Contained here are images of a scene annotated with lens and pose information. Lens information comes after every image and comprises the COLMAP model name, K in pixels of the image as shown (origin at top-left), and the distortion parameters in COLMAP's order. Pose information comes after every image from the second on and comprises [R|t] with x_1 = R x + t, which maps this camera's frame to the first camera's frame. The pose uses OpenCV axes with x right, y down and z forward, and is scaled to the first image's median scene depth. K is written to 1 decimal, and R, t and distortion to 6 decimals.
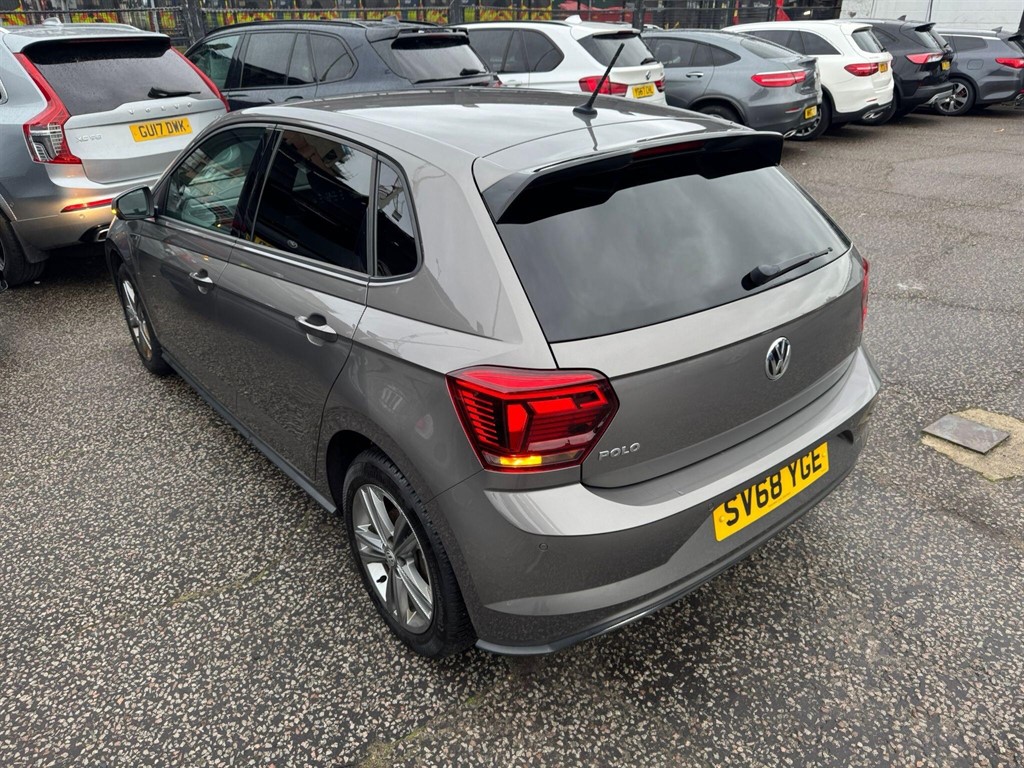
lens RADIAL K [[727.1, 0, 512.0], [0, 727.1, 384.0], [0, 0, 1]] dist [0.005203, -0.007979]
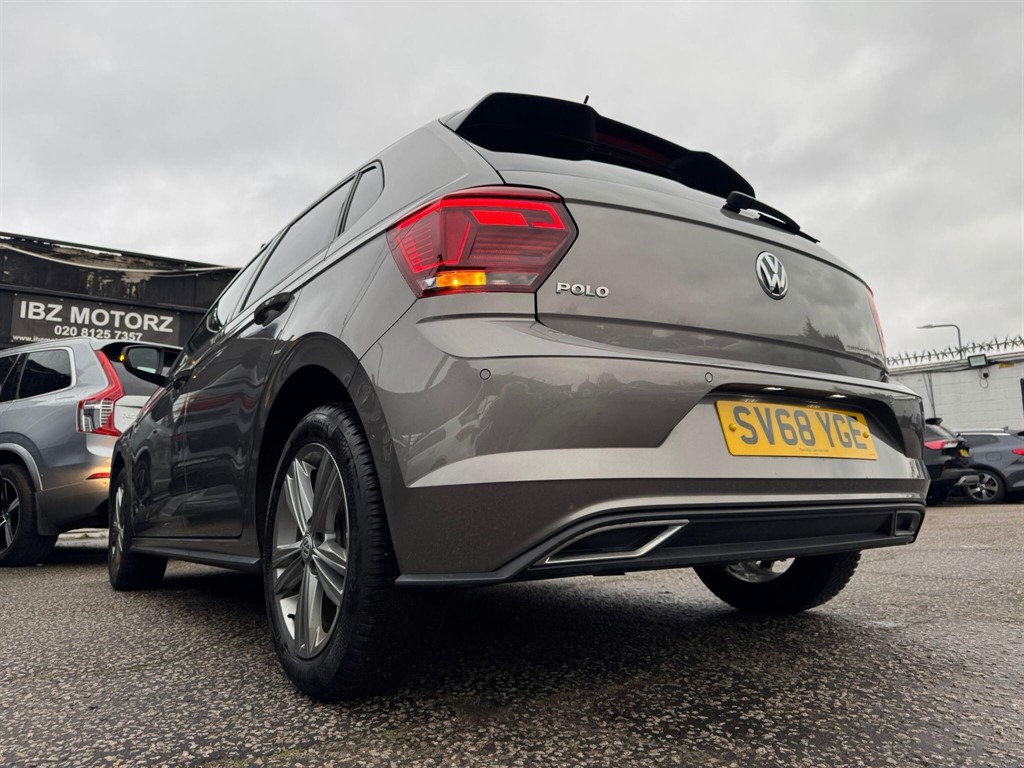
lens RADIAL K [[727.1, 0, 512.0], [0, 727.1, 384.0], [0, 0, 1]] dist [0.005203, -0.007979]
pose [[0.998050, -0.014904, -0.060621, 0.087626], [-0.021760, 0.827119, -0.561605, 0.492099], [0.058511, 0.561829, 0.825182, 0.279861]]
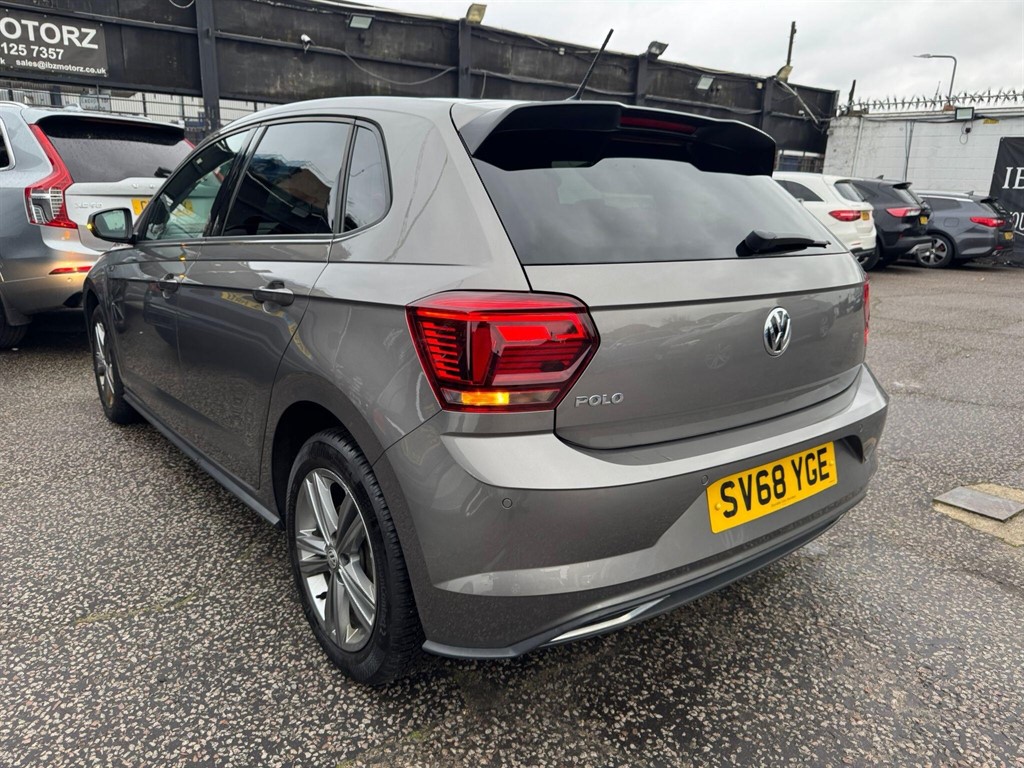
lens RADIAL K [[730.9, 0, 513.0], [0, 730.9, 384.5], [0, 0, 1]] dist [-0.003475, 0.000294]
pose [[0.999016, 0.043983, 0.005775, 0.029003], [-0.041958, 0.979120, -0.198905, 0.191214], [-0.014403, 0.198467, 0.980002, 0.107028]]
